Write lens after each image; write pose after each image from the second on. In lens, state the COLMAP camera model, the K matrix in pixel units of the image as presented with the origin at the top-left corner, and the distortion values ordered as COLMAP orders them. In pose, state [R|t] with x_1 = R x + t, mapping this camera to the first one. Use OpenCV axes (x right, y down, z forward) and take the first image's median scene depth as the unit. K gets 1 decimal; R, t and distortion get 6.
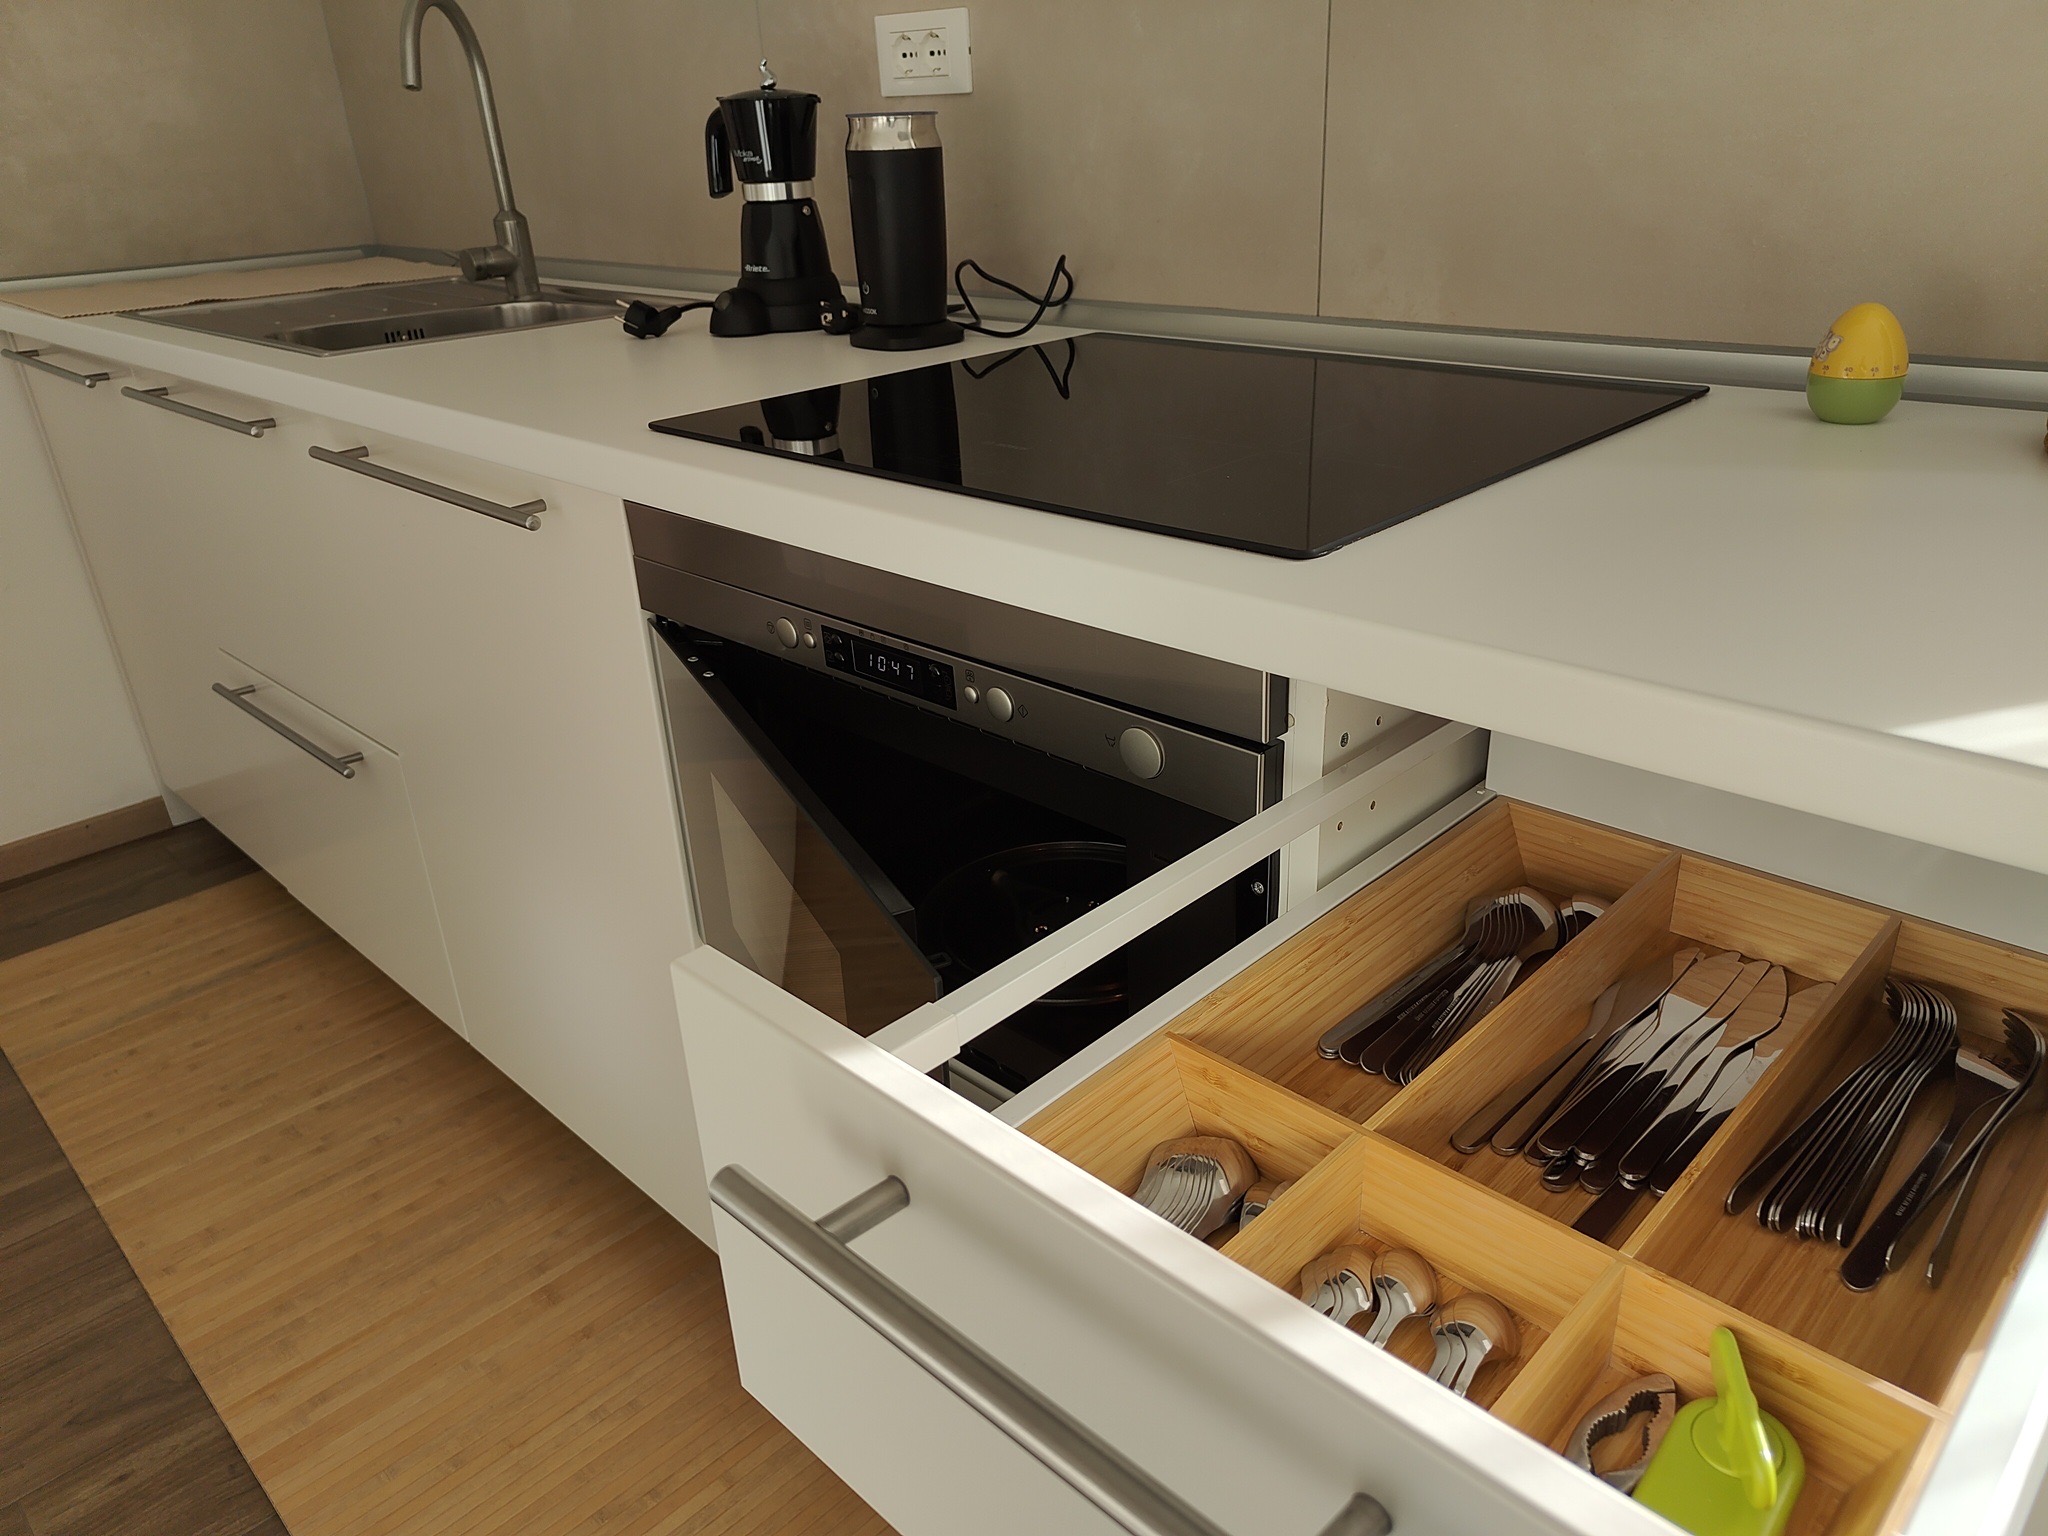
lens RADIAL K [[1422.6, 0, 1034.0], [0, 1422.6, 777.9], [0, 0, 1]] dist [0.003931, 0.004279]
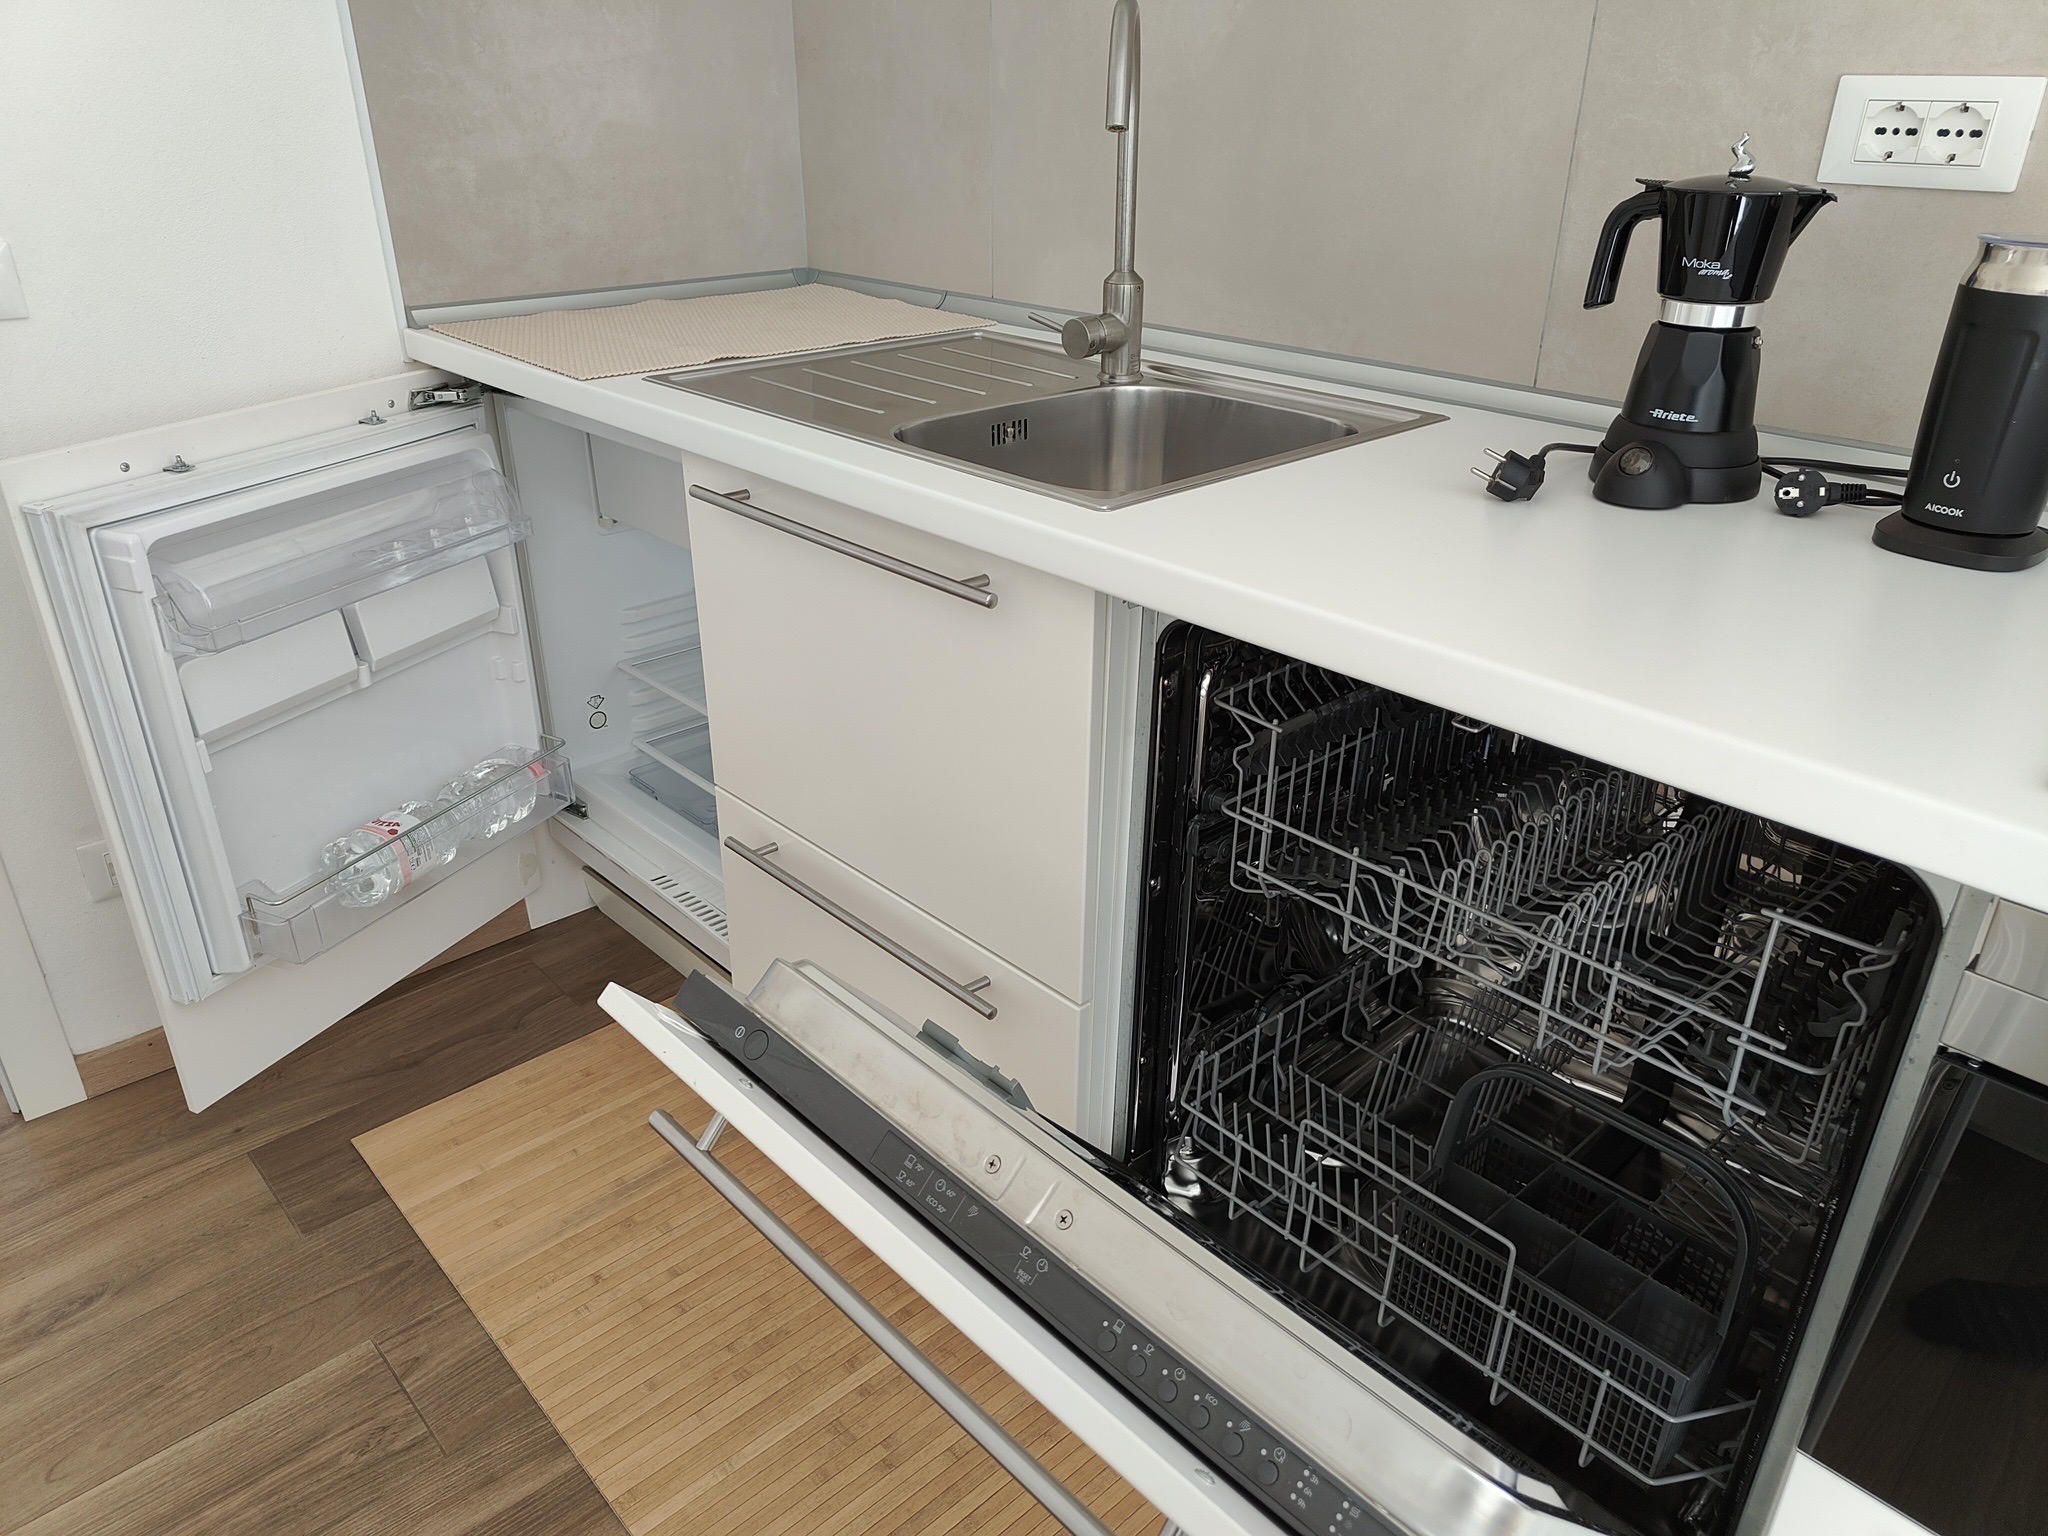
lens RADIAL K [[1422.6, 0, 1018.8], [0, 1422.6, 758.4], [0, 0, 1]] dist [0.003931, 0.004279]
pose [[0.997796, 0.061607, -0.024661, -0.423214], [-0.061272, 0.998021, 0.014120, -0.142739], [0.025482, -0.012577, 0.999596, 0.210714]]
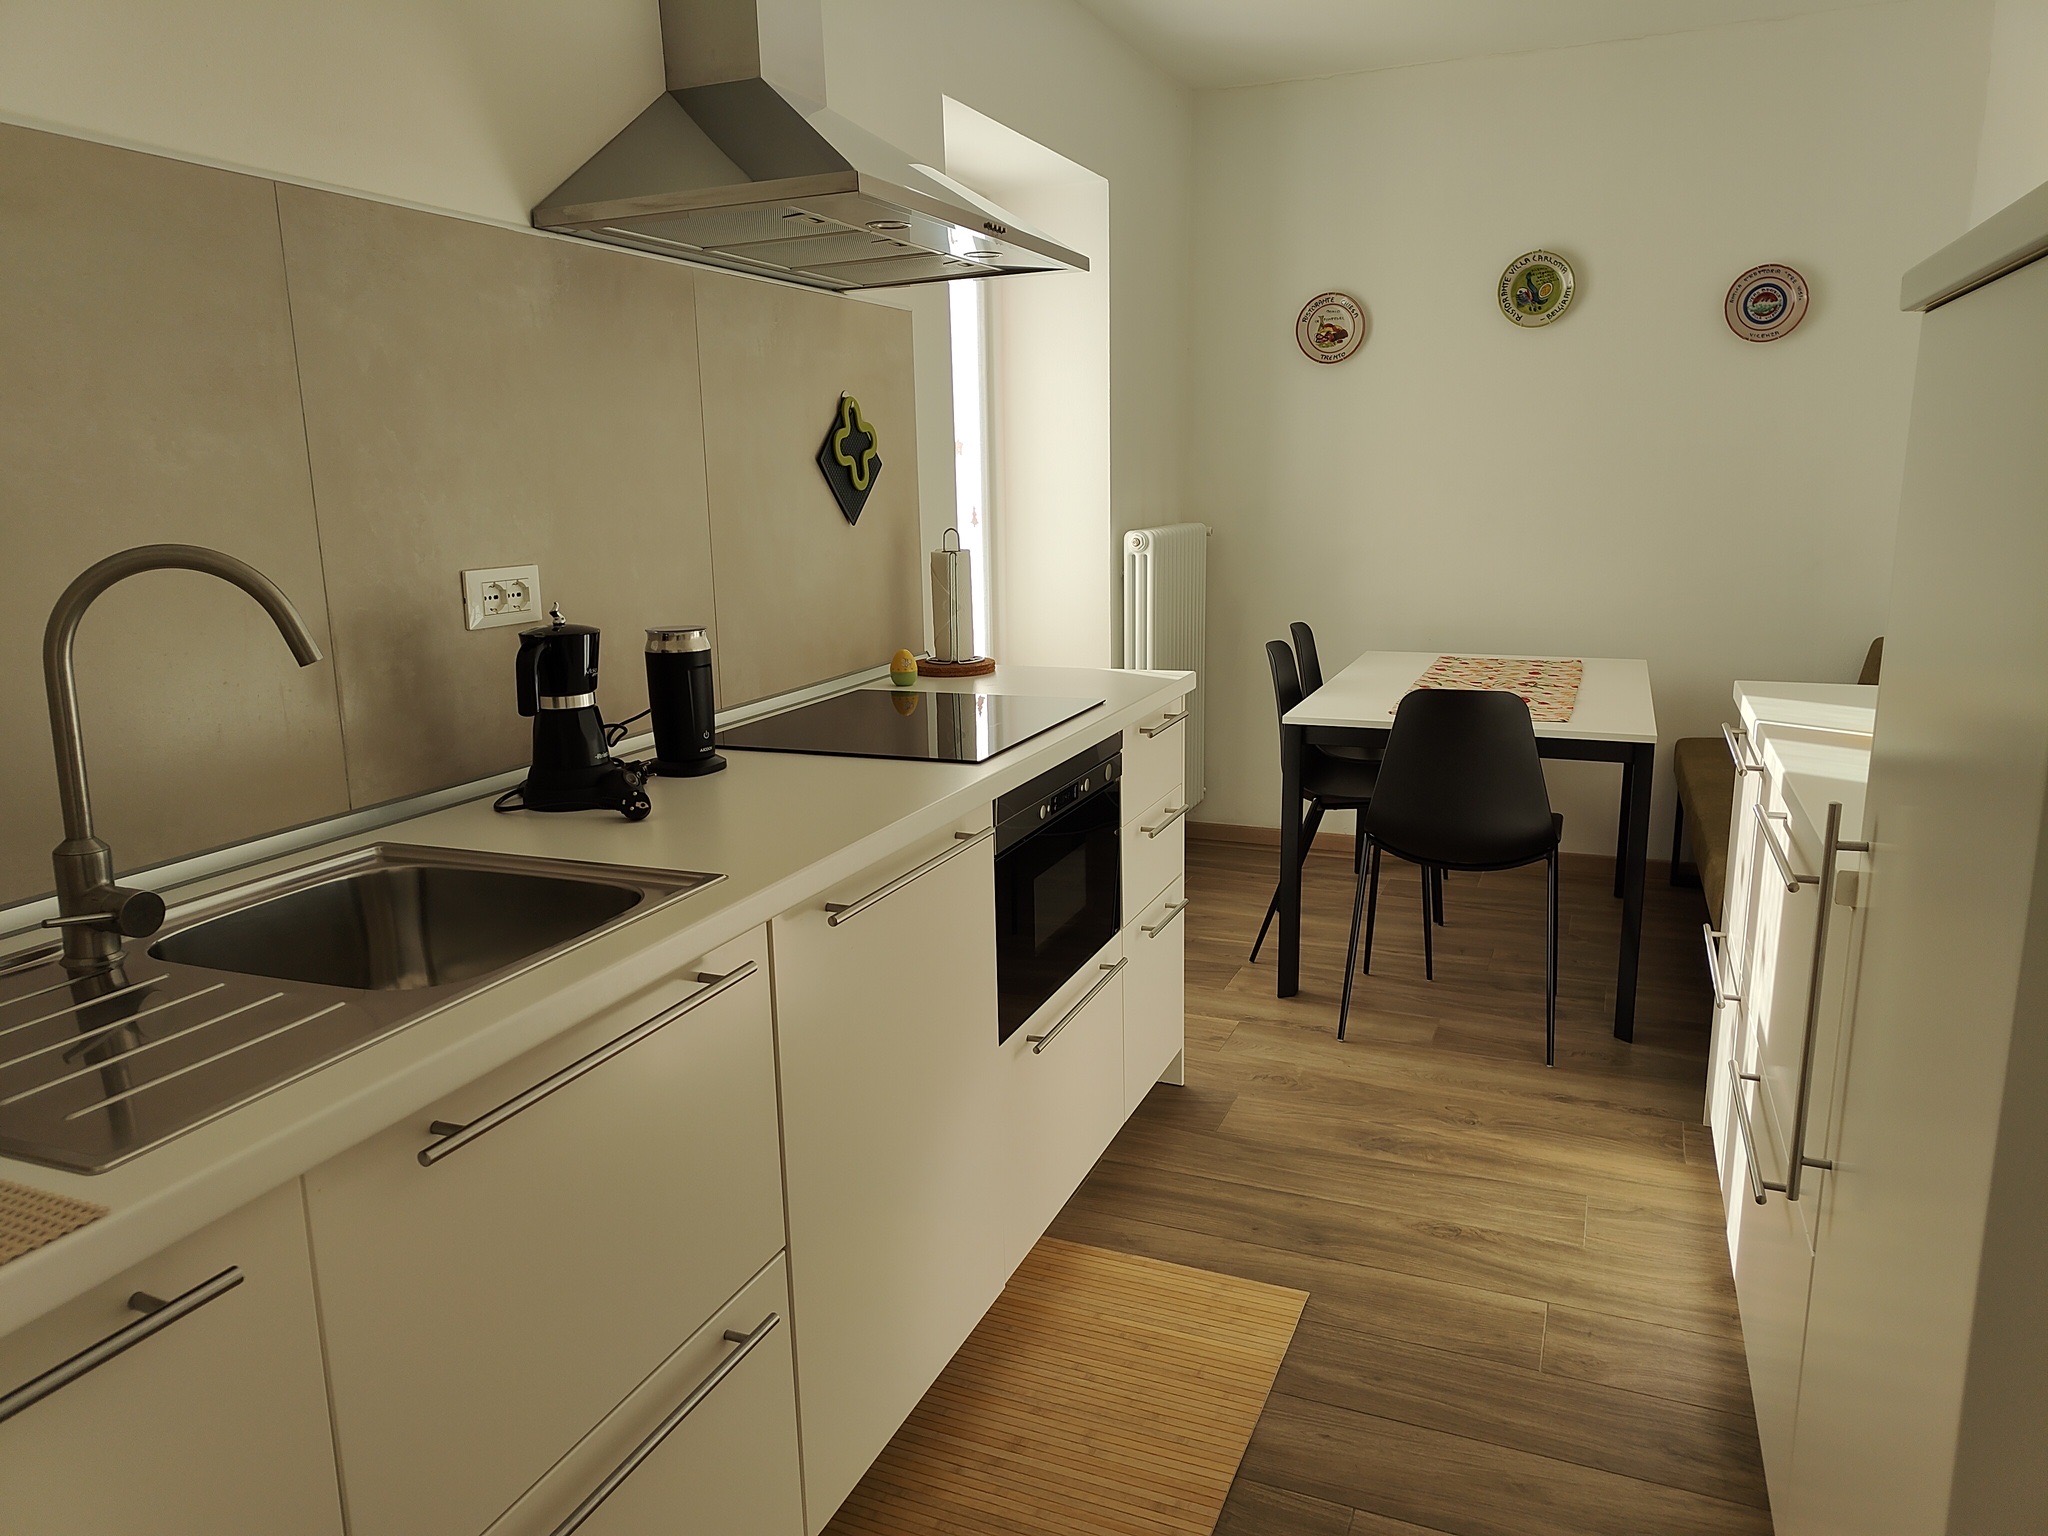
lens RADIAL K [[1422.6, 0, 1025.1], [0, 1422.6, 769.8], [0, 0, 1]] dist [0.003931, 0.004279]
pose [[-0.363092, -0.145494, 0.920324, -1.221193], [0.420309, 0.855952, 0.301141, -0.472256], [-0.831567, 0.496162, -0.249637, 0.842387]]
